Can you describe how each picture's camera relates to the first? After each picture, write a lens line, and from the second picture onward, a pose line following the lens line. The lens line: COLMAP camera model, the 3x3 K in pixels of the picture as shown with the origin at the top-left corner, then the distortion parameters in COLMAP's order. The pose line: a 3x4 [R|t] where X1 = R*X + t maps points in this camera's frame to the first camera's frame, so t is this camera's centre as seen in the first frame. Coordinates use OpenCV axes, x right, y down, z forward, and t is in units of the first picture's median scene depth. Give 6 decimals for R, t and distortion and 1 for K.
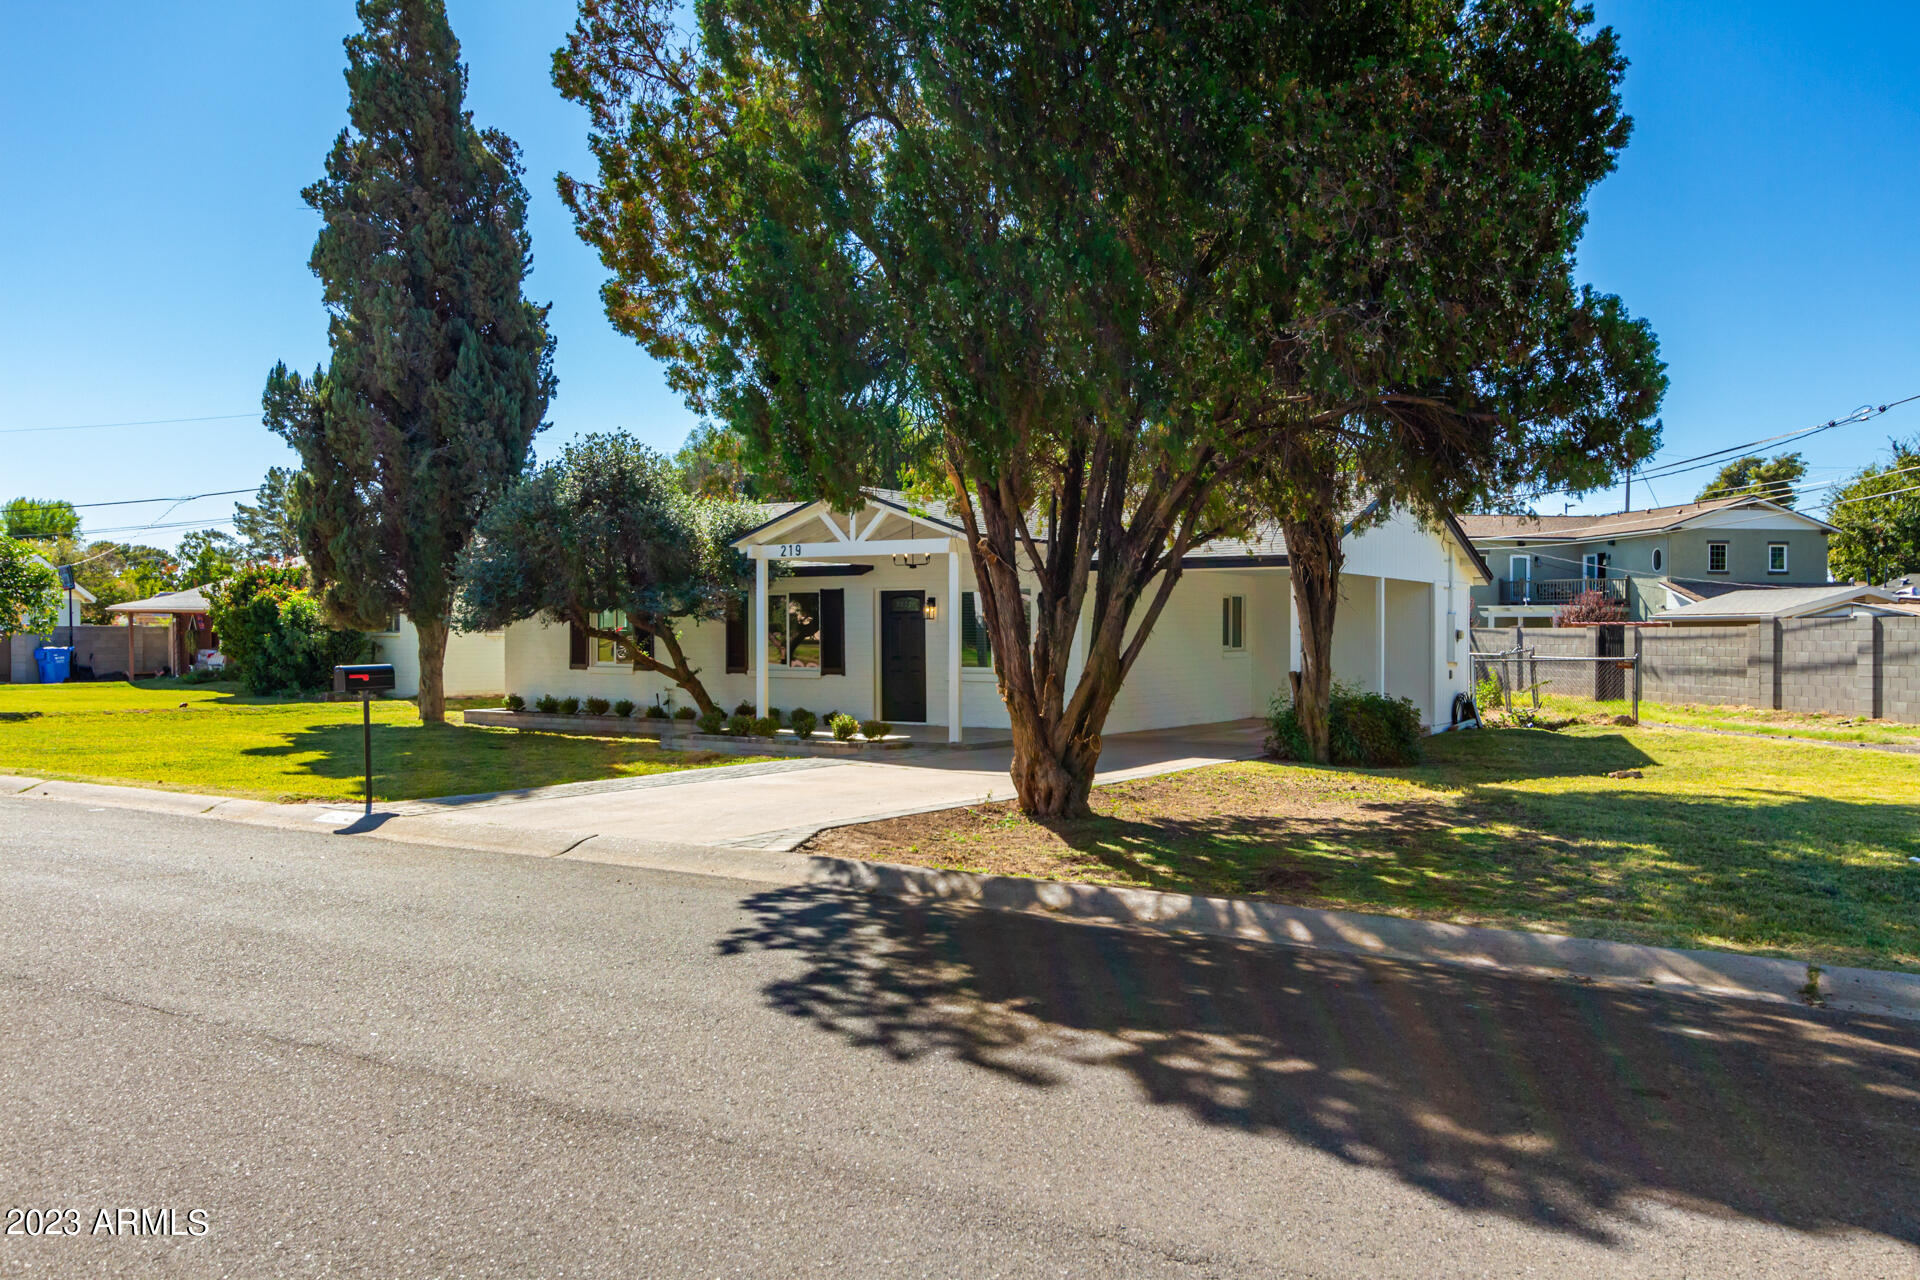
lens RADIAL K [[1508.9, 0, 961.7], [0, 1508.9, 638.7], [0, 0, 1]] dist [0.002836, 0.003565]
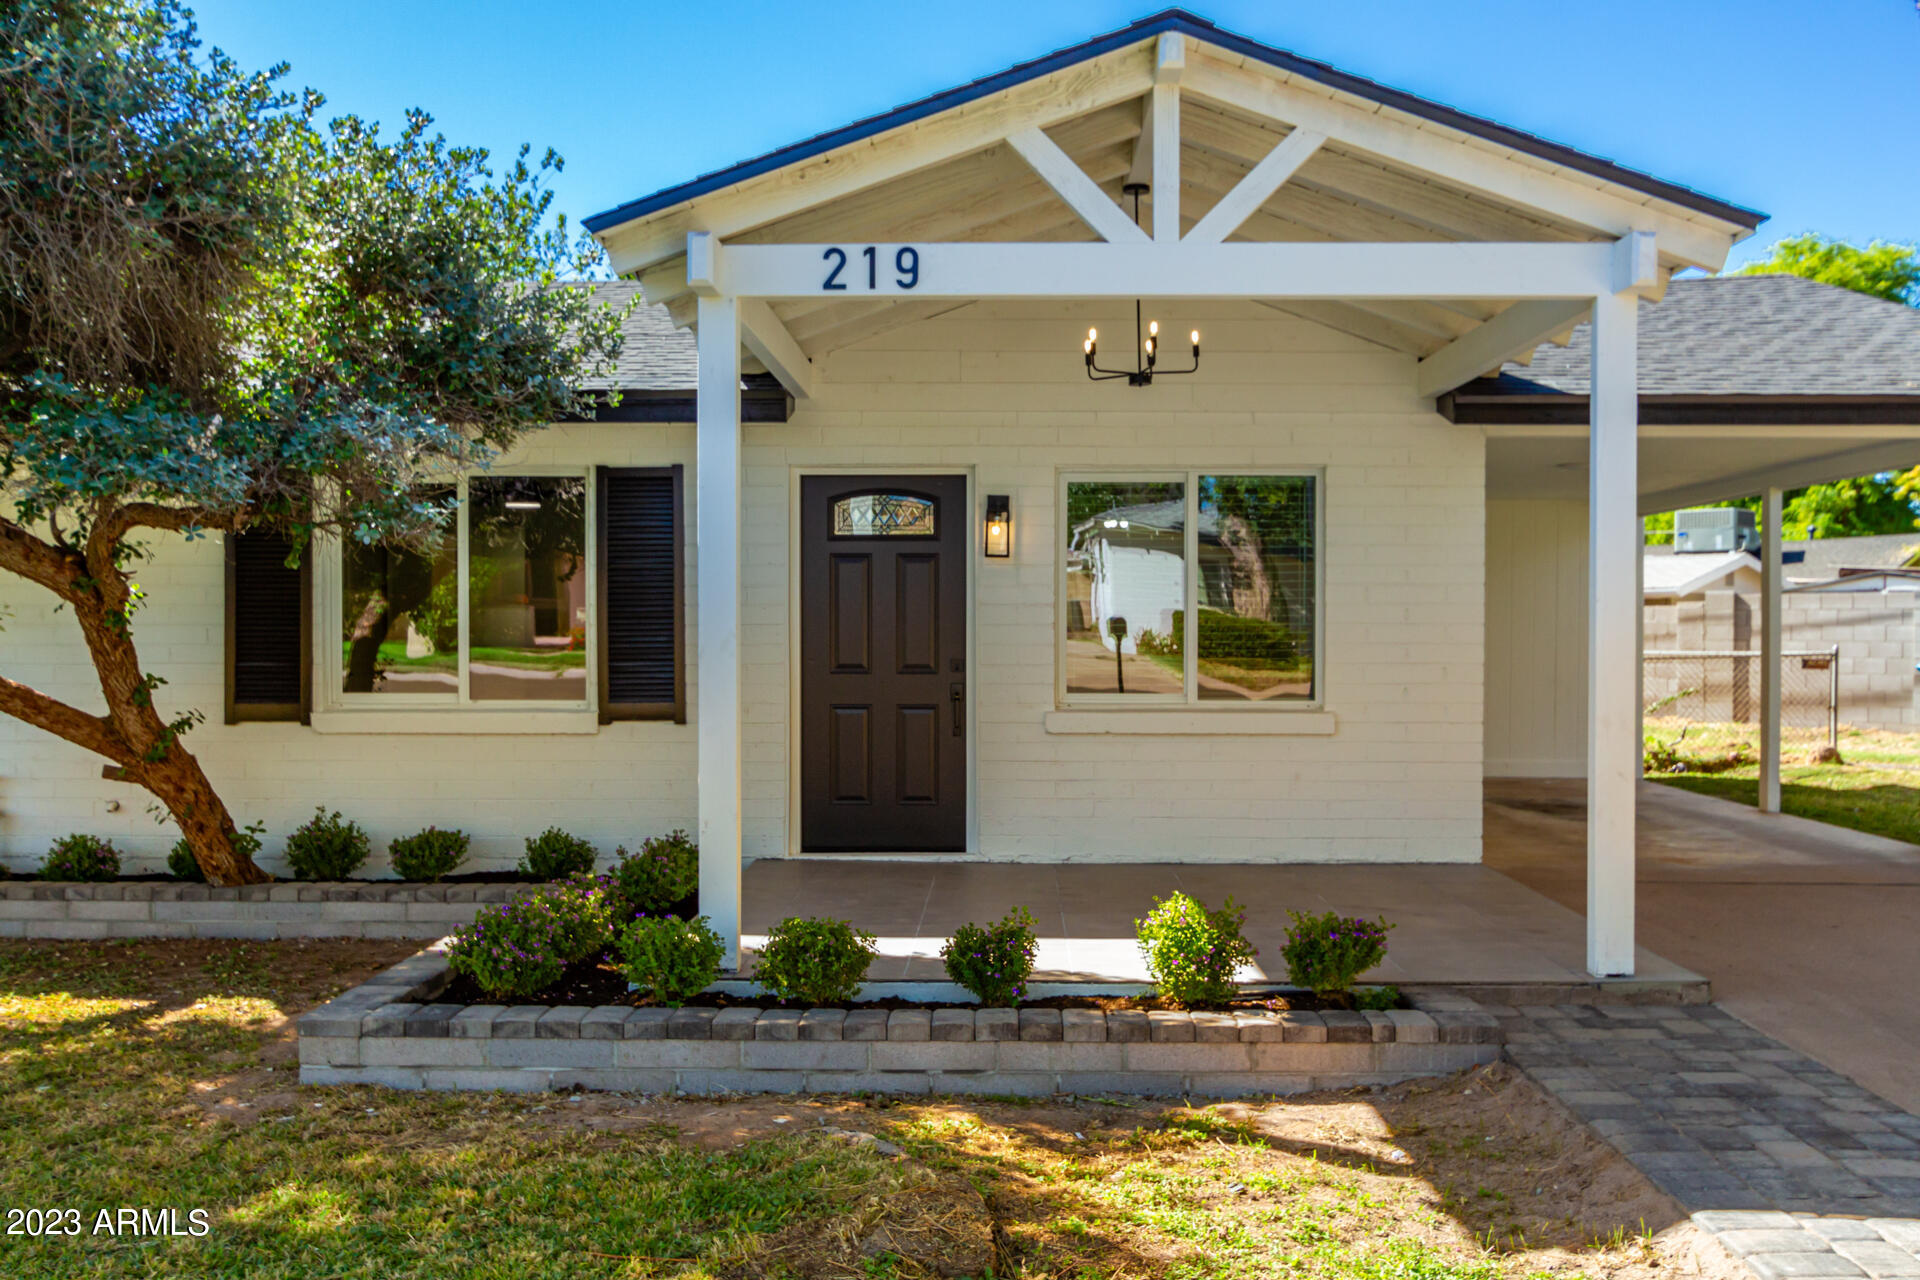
lens RADIAL K [[1677.1, 0, 976.3], [0, 1677.1, 636.8], [0, 0, 1]] dist [0.000038, -0.001864]
pose [[0.853825, -0.003462, 0.520548, -0.210238], [0.002311, 0.999993, 0.002860, 0.003858], [-0.520554, -0.001239, 0.853828, 0.629168]]
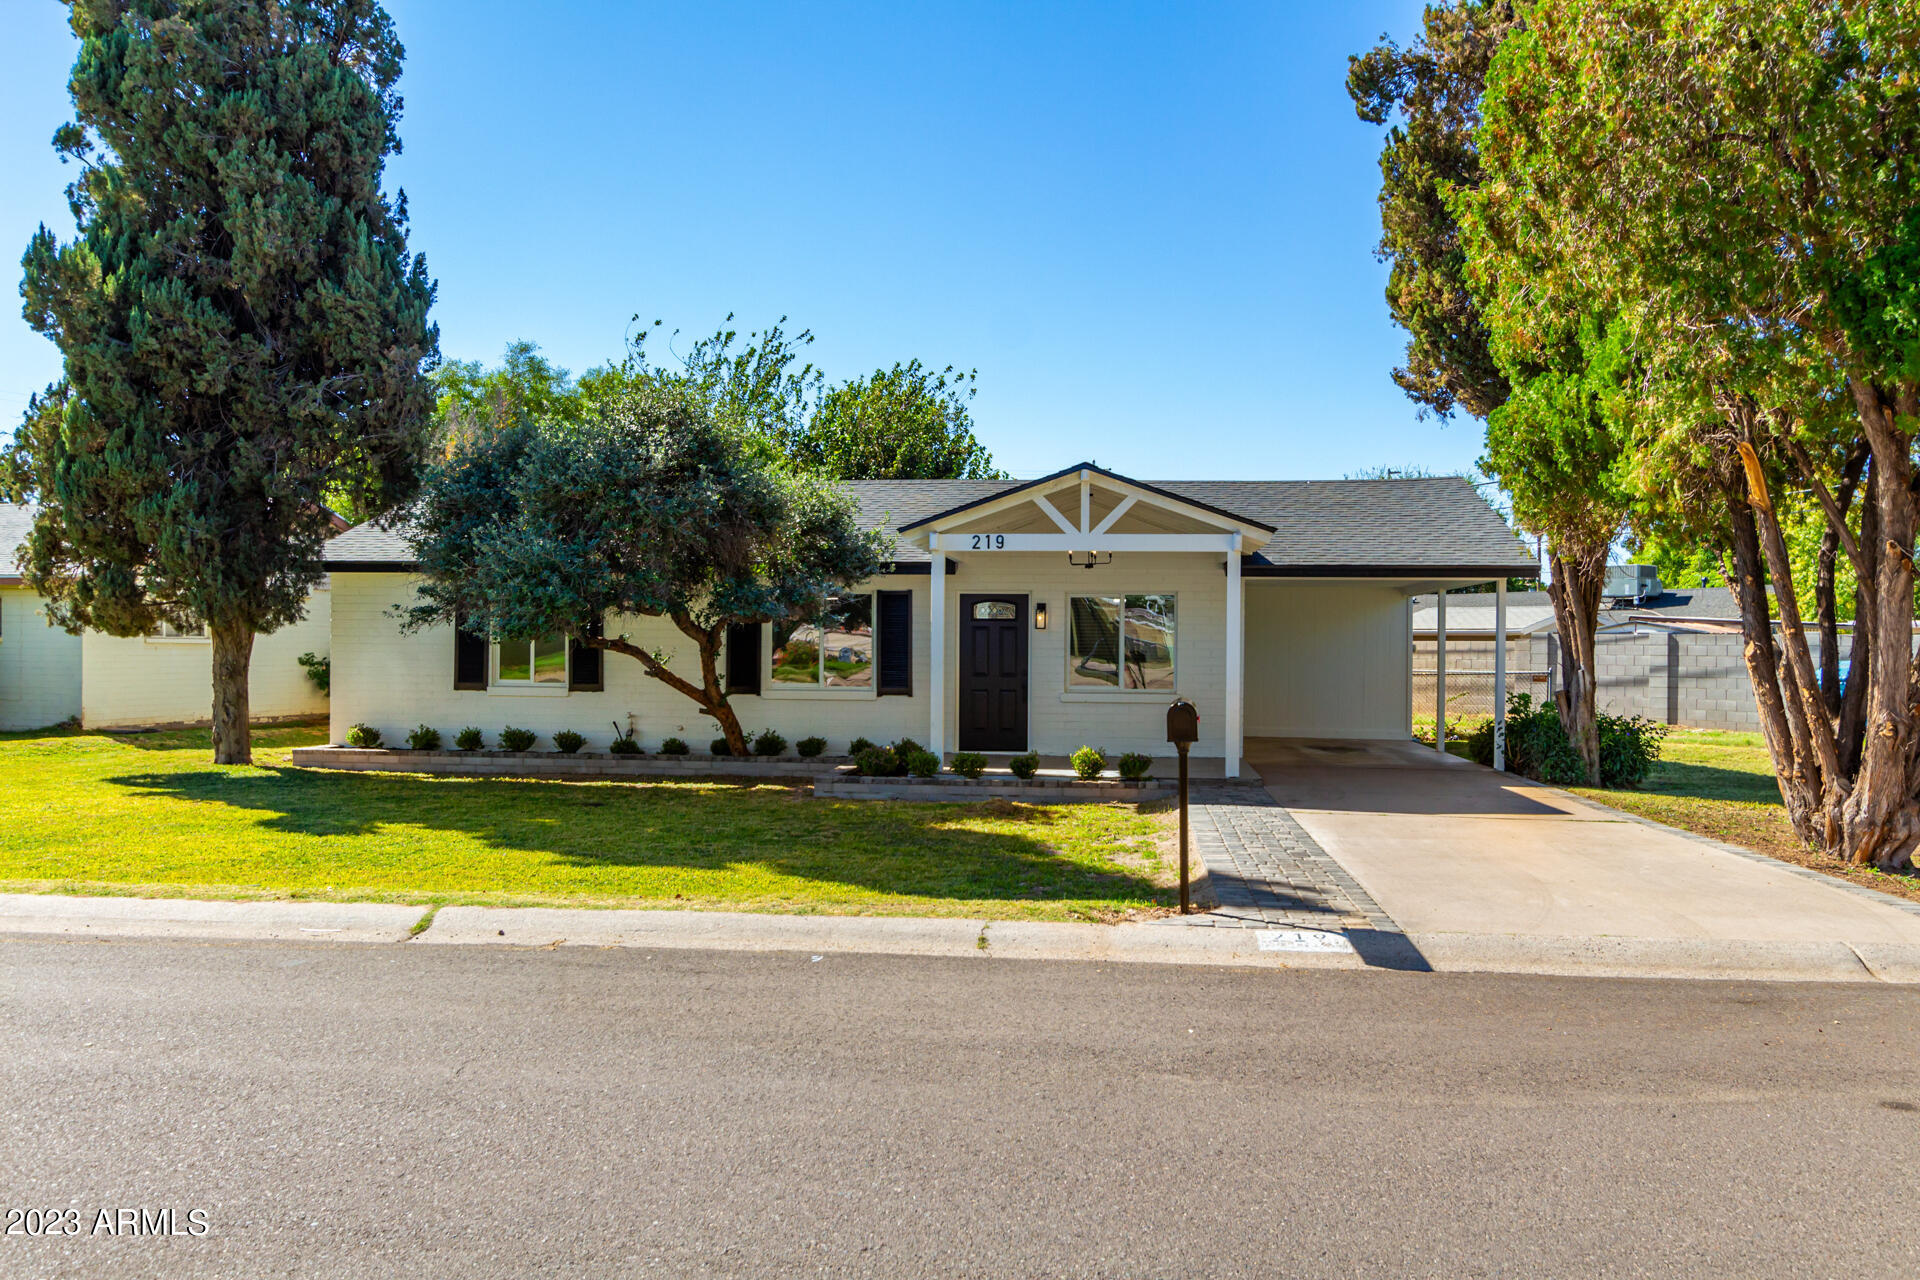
lens RADIAL K [[1508.9, 0, 954.4], [0, 1508.9, 642.6], [0, 0, 1]] dist [0.002836, 0.003565]
pose [[0.896729, 0.005792, 0.442542, -0.407374], [-0.004708, 0.999983, -0.003548, -0.002084], [-0.442555, 0.001098, 0.896741, 0.248319]]
